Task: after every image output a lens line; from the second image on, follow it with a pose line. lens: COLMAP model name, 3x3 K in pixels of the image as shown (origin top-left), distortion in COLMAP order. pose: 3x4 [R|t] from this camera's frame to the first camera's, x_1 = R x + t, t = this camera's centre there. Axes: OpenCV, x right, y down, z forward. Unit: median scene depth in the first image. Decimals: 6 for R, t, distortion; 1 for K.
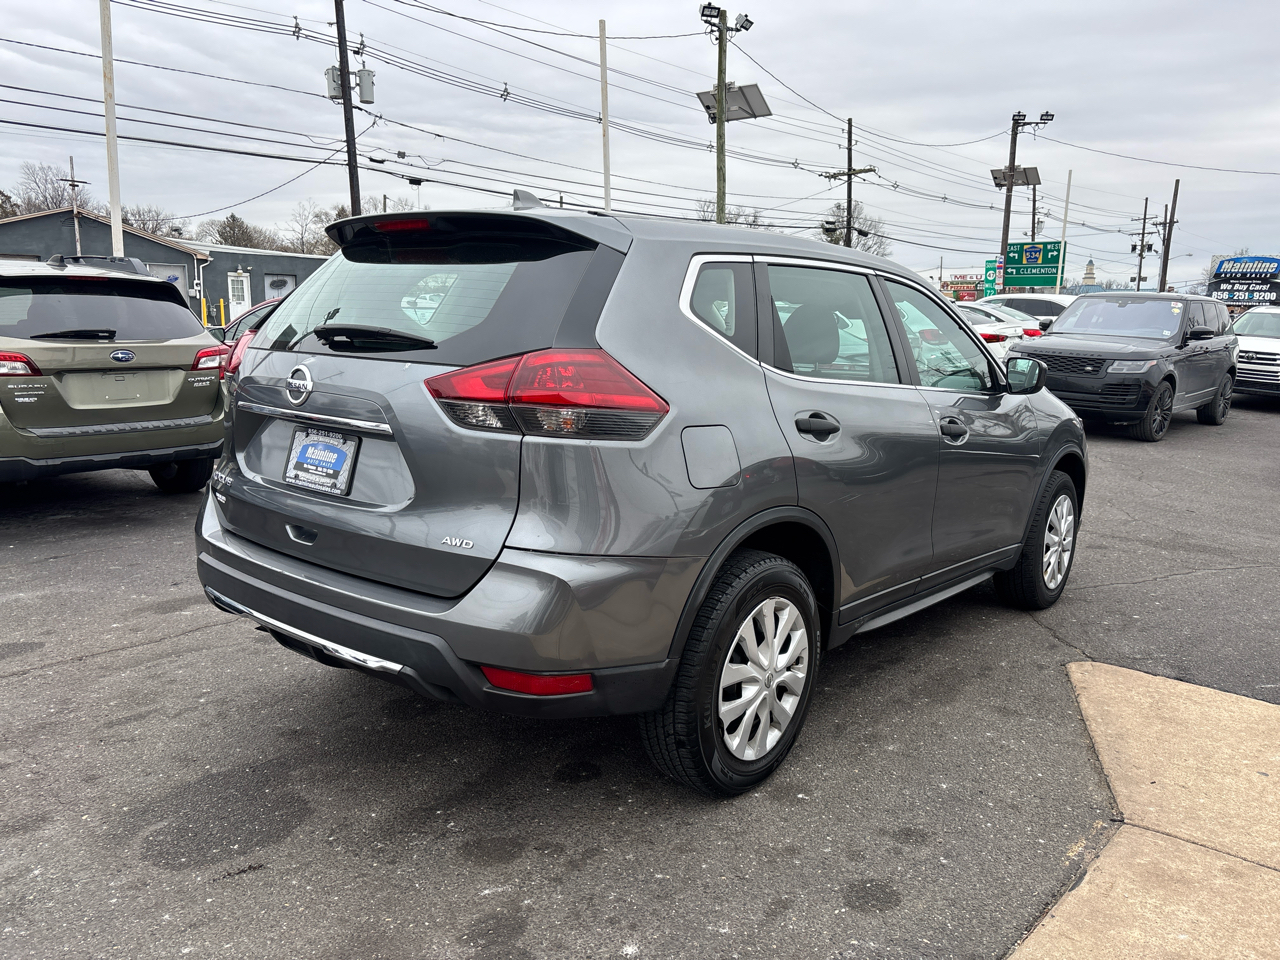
lens RADIAL K [[972.1, 0, 642.9], [0, 972.1, 493.6], [0, 0, 1]] dist [0.046541, -0.035981]
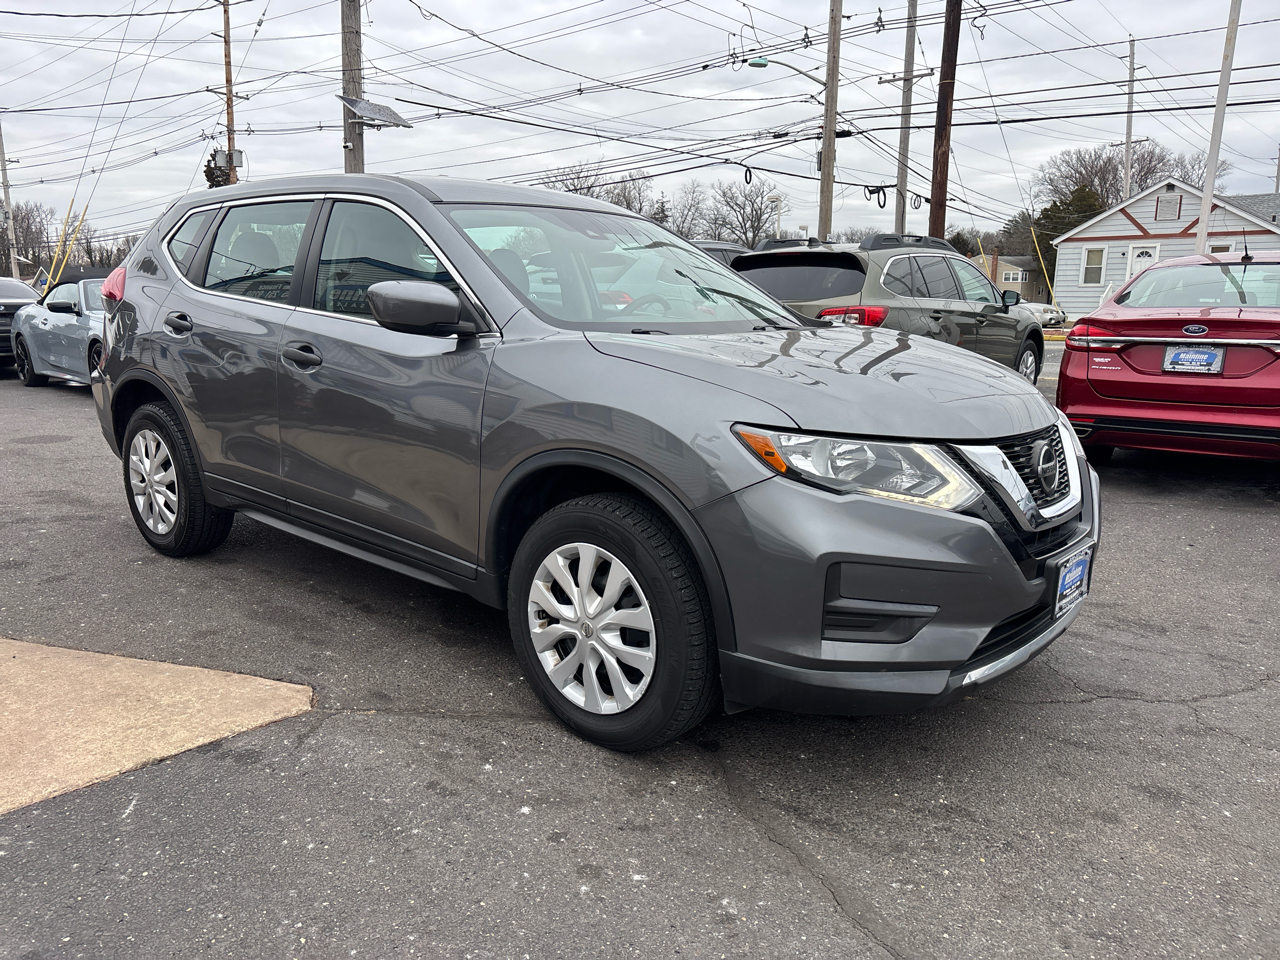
lens RADIAL K [[951.6, 0, 637.6], [0, 951.6, 492.7], [0, 0, 1]] dist [0.060995, -0.049675]
pose [[0.007282, 0.186244, -0.982477, 0.465982], [-0.195520, 0.963804, 0.181255, -0.064750], [0.980673, 0.190774, 0.043433, 0.501646]]
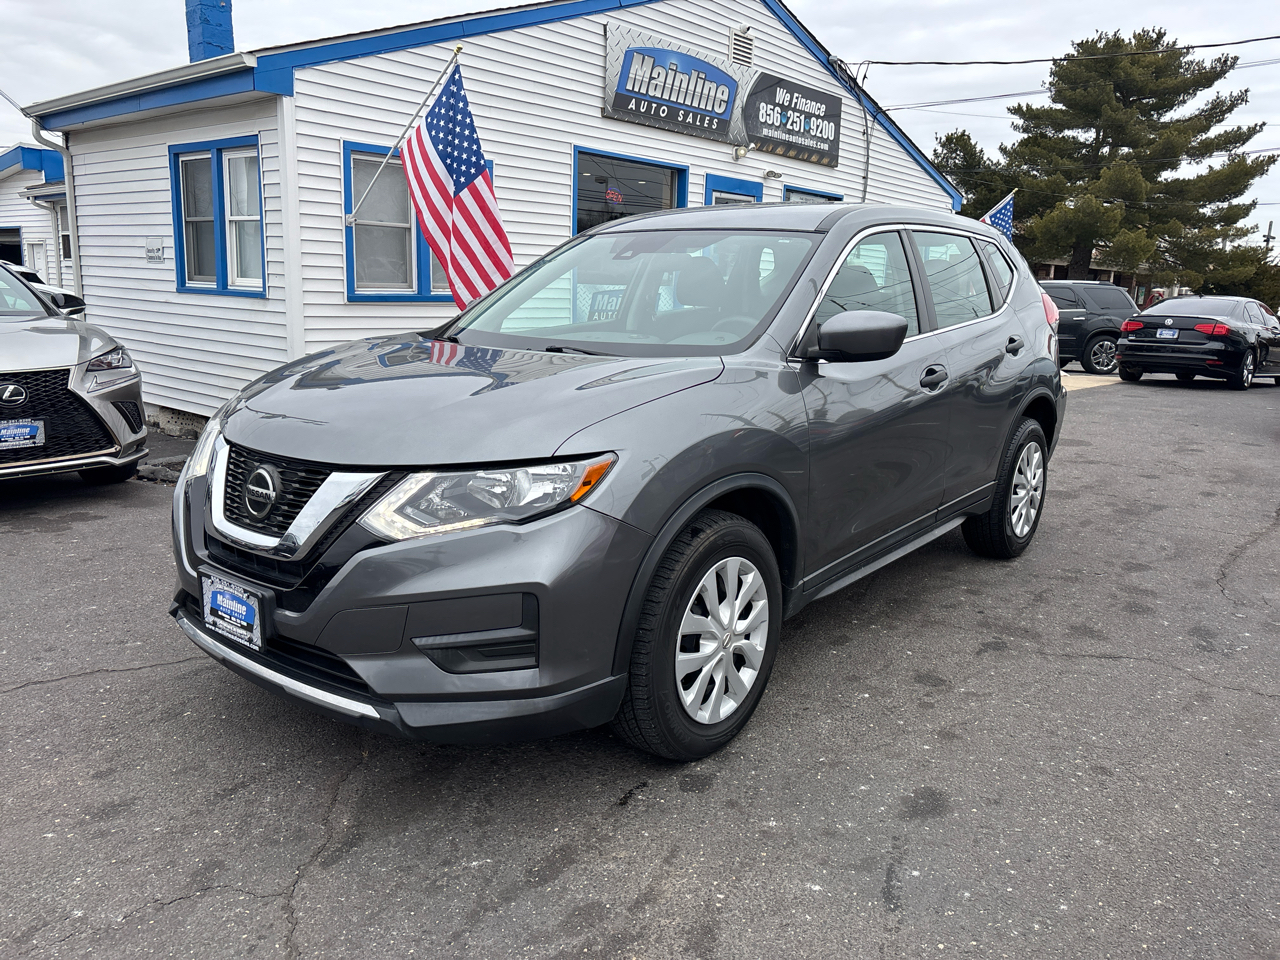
lens RADIAL K [[969.6, 0, 641.3], [0, 969.6, 478.2], [0, 0, 1]] dist [0.049603, -0.039592]
pose [[-0.998057, -0.033994, -0.052216, 0.107781], [-0.051345, 0.923481, 0.380193, -0.155191], [0.035296, 0.382136, -0.923432, 0.874213]]
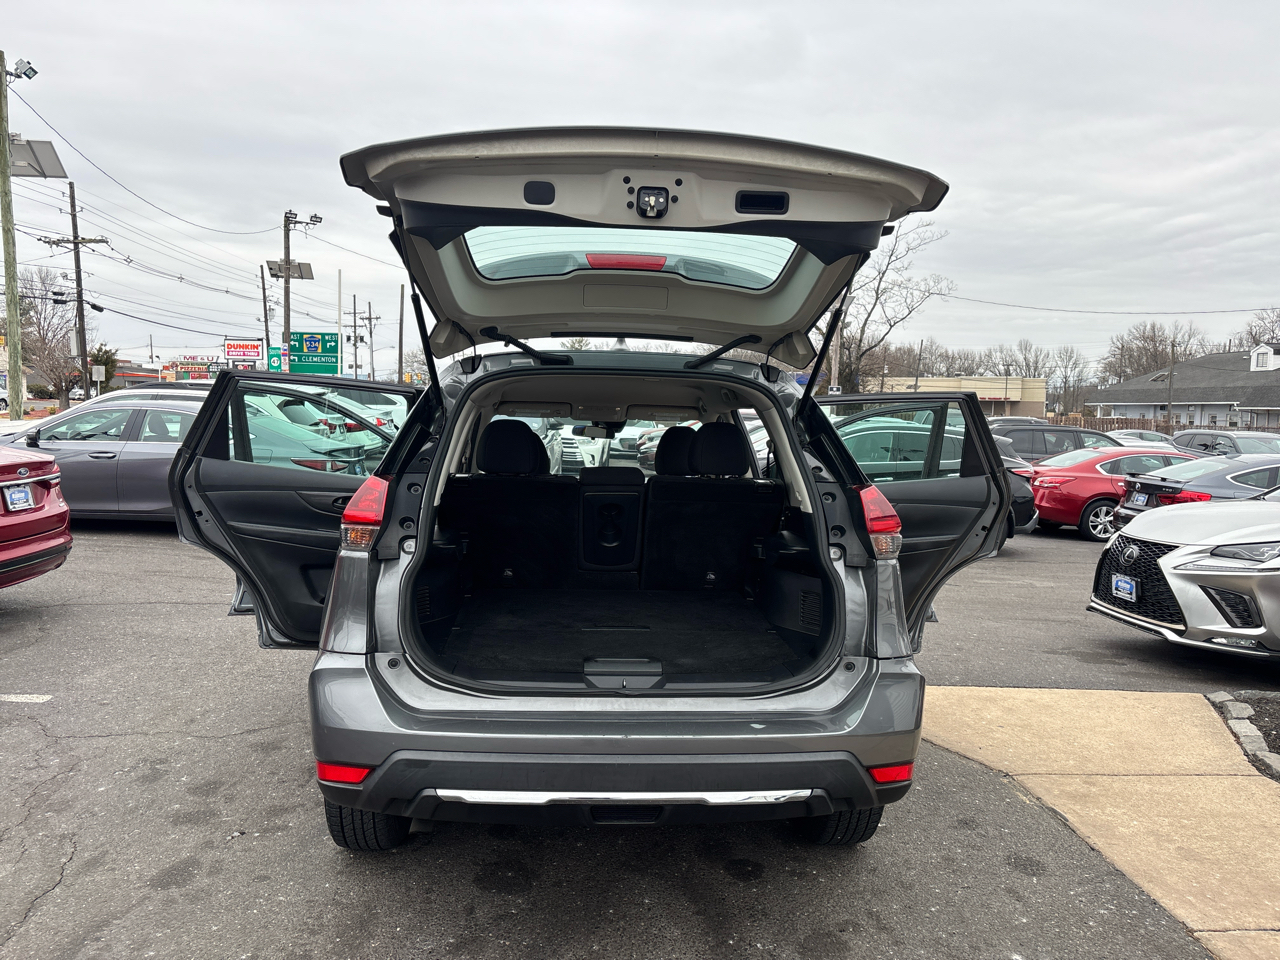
lens RADIAL K [[970.7, 0, 640.0], [0, 970.7, 480.0], [0, 0, 1]] dist [0.047585, -0.036313]
pose [[0.708442, -0.052220, 0.703835, -0.284796], [0.117049, 0.992142, -0.044205, -0.034055], [-0.695996, 0.113700, 0.708987, 0.086305]]
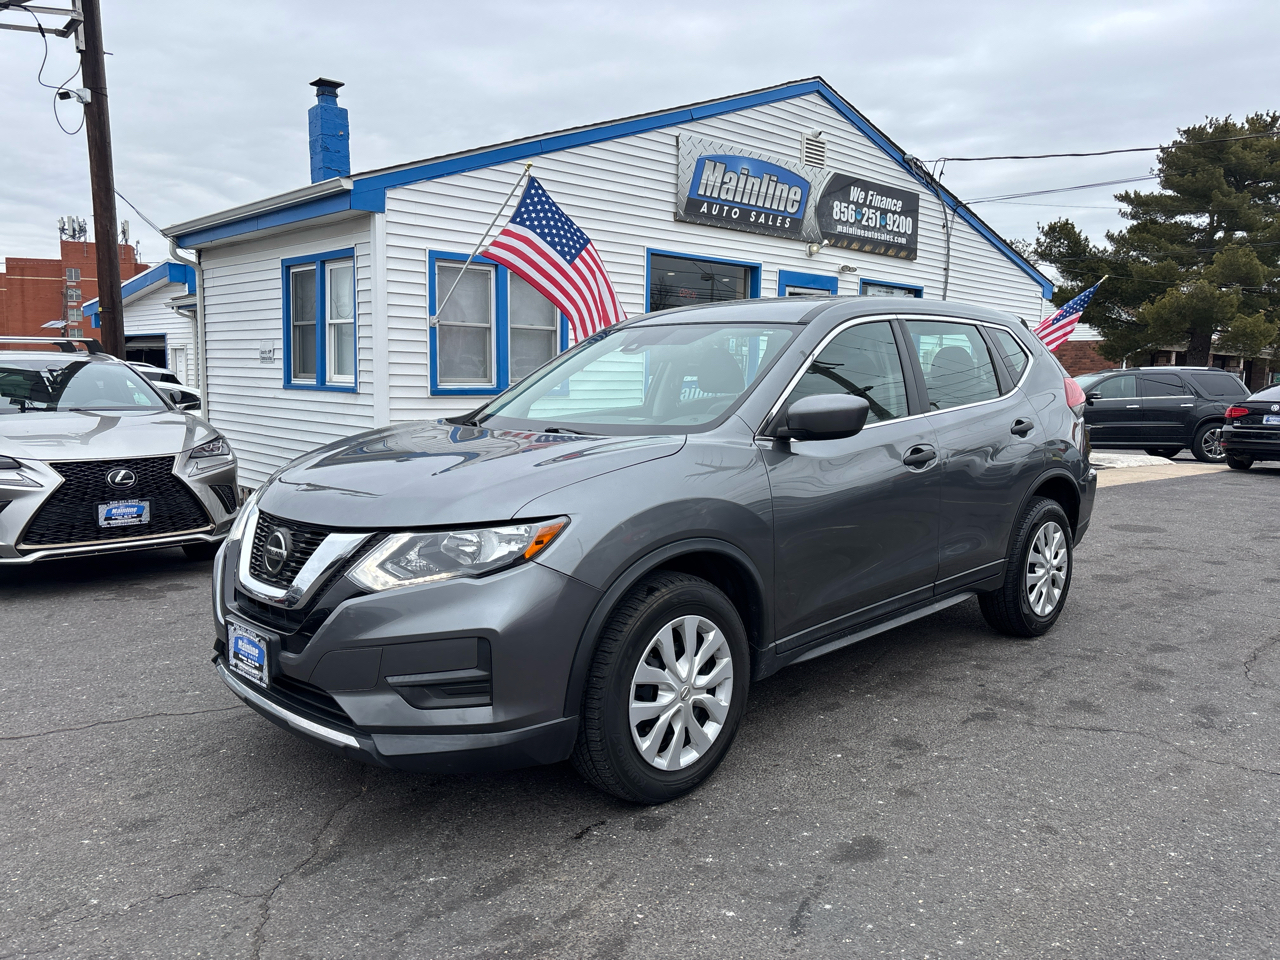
lens RADIAL K [[972.1, 0, 642.9], [0, 972.1, 493.6], [0, 0, 1]] dist [0.046541, -0.035981]
pose [[-0.997158, -0.038382, 0.064830, 0.061824], [-0.016425, 0.950549, 0.310141, -0.160981], [-0.073528, 0.308194, -0.948478, 0.906749]]
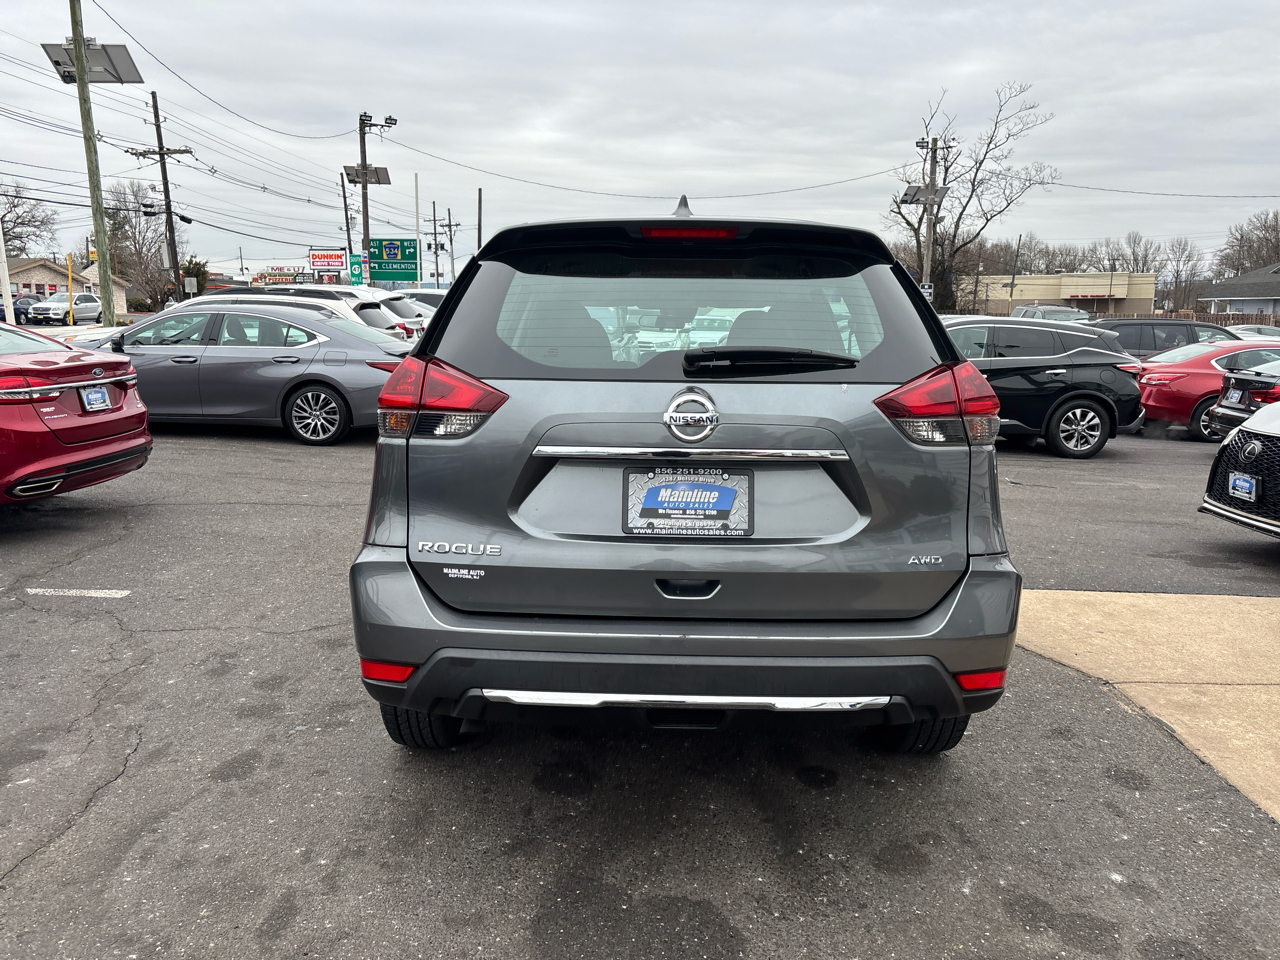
lens RADIAL K [[970.7, 0, 640.0], [0, 970.7, 480.0], [0, 0, 1]] dist [0.047585, -0.036313]
pose [[0.764736, -0.120736, 0.632931, -0.262421], [0.123384, 0.991550, 0.040067, -0.026960], [-0.632420, 0.047453, 0.773171, 0.101891]]
